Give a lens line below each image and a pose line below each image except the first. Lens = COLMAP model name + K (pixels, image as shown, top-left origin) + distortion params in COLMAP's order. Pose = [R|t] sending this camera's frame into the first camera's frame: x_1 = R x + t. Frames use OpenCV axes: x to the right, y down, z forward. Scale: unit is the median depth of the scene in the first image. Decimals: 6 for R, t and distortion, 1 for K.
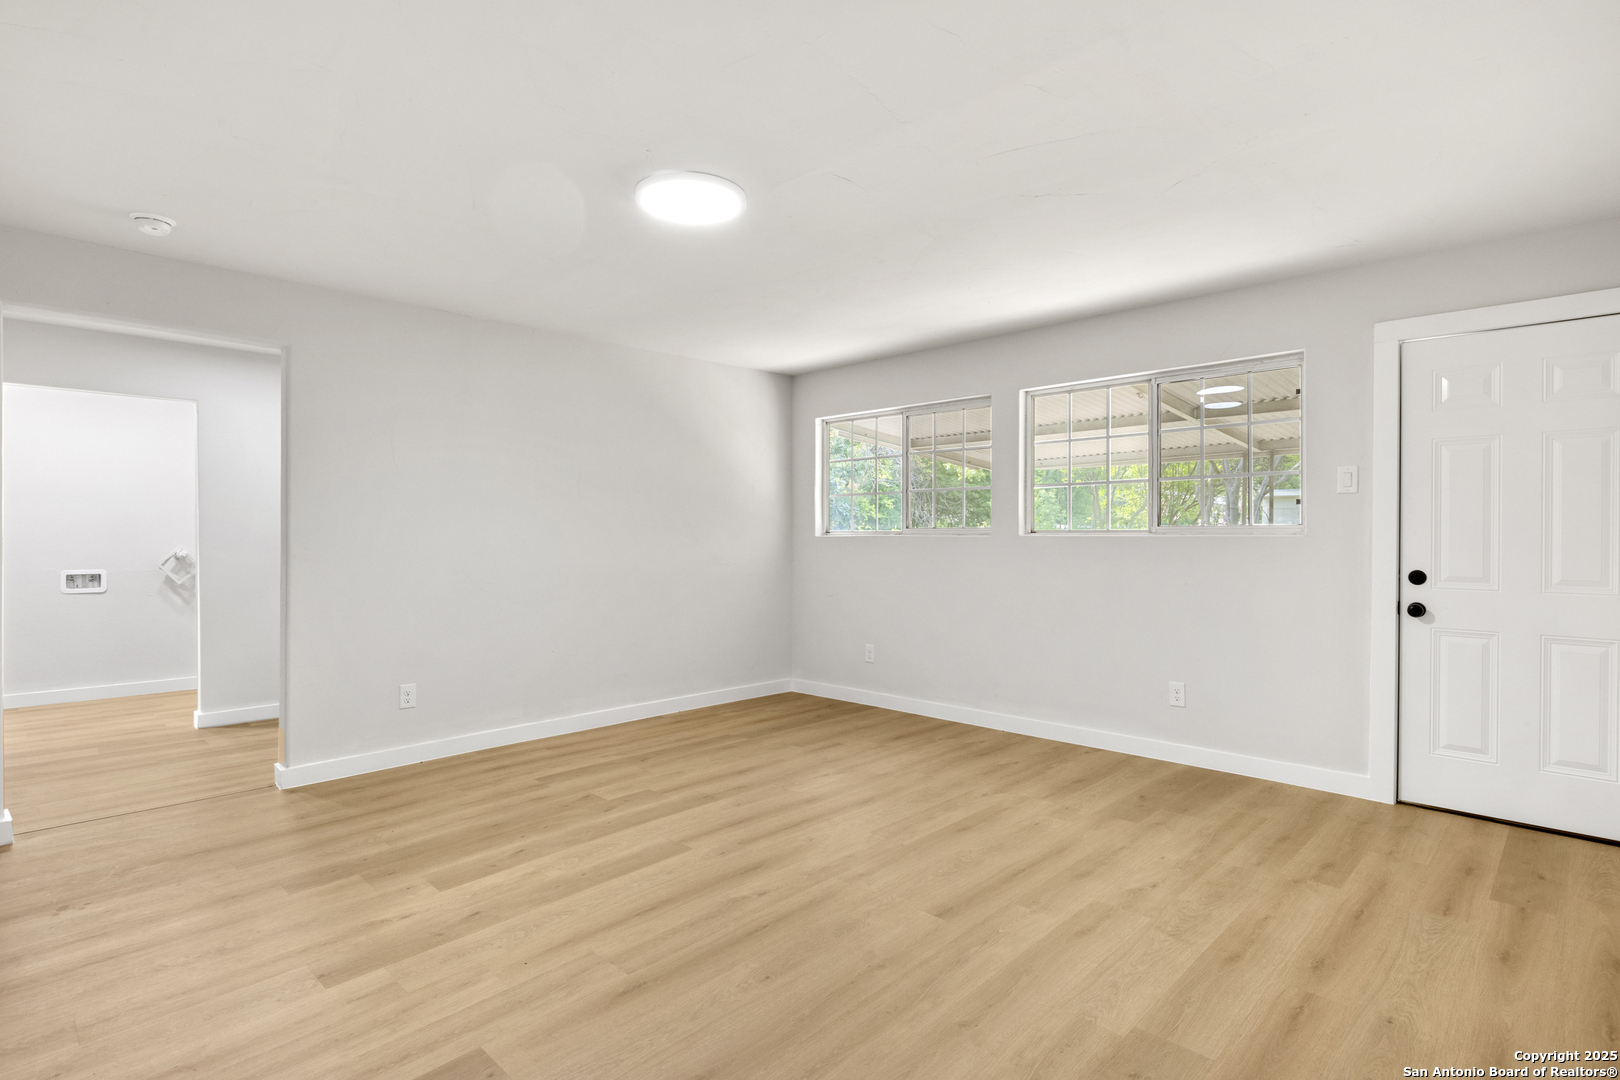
lens RADIAL K [[807.7, 0, 825.2], [0, 807.7, 537.8], [0, 0, 1]] dist [-0.016368, -0.002159]
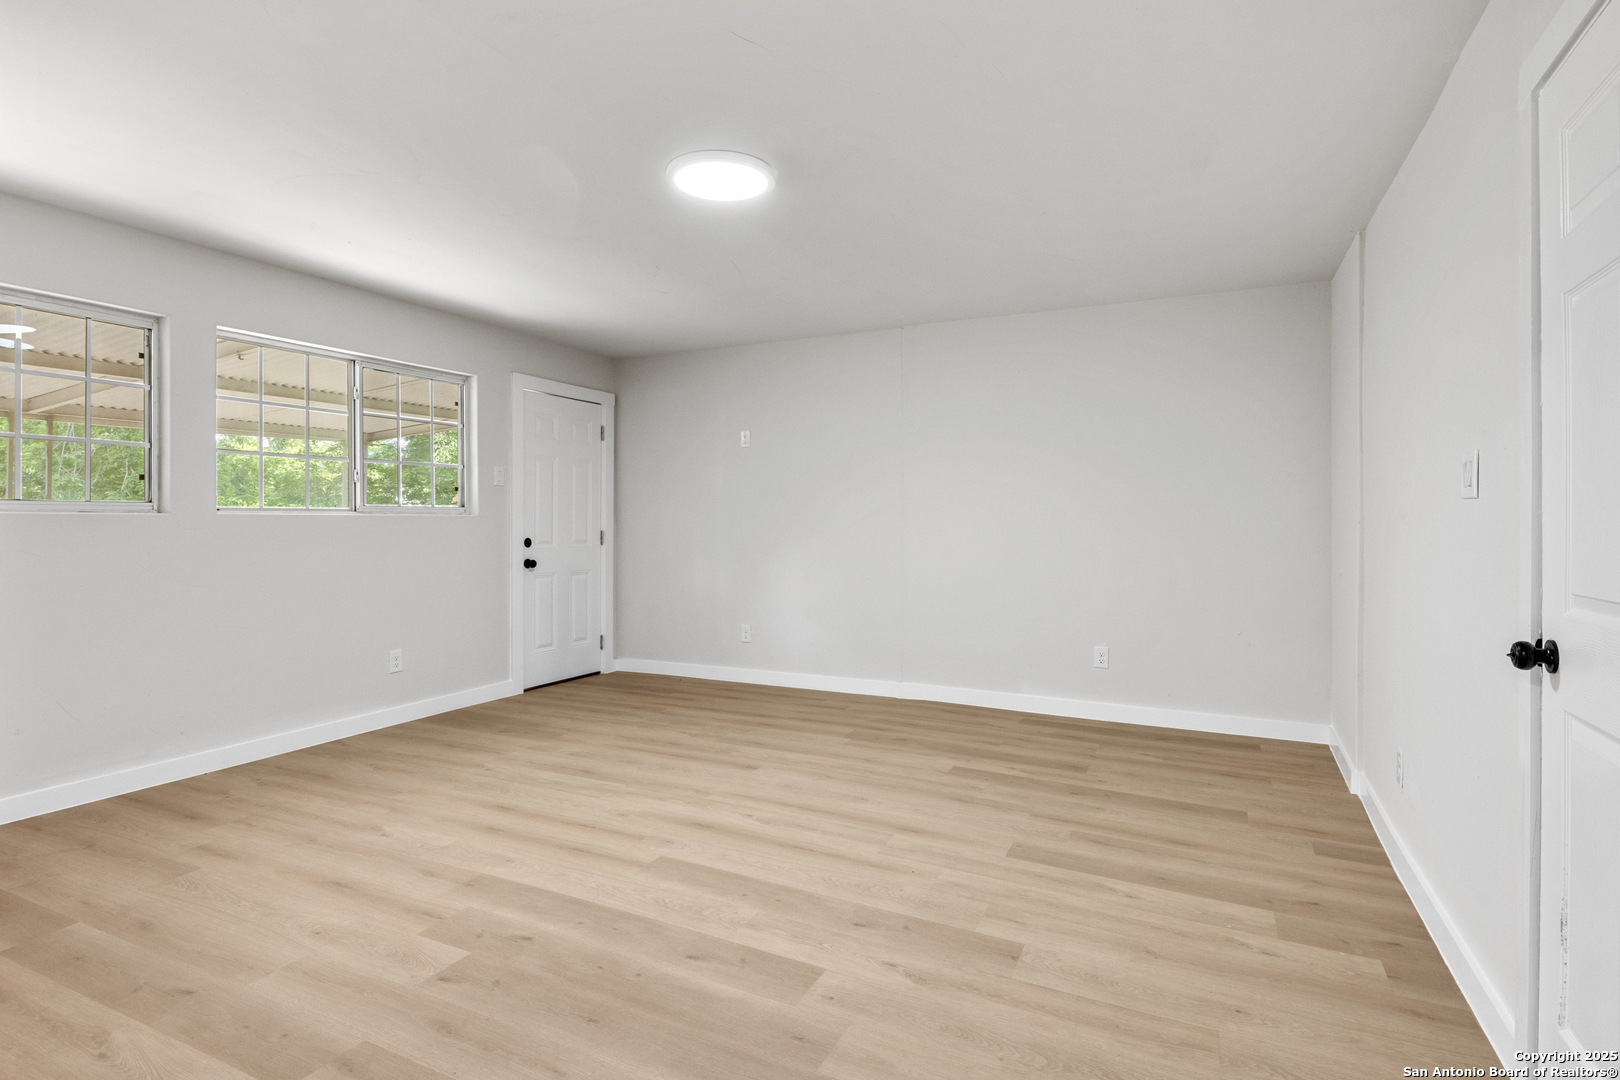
lens RADIAL K [[807.7, 0, 822.3], [0, 807.7, 525.6], [0, 0, 1]] dist [-0.016368, -0.002159]
pose [[-0.310890, -0.007905, 0.950413, -0.956531], [0.003707, 0.999948, 0.009530, 0.003822], [-0.950439, 0.006486, -0.310845, 0.978829]]
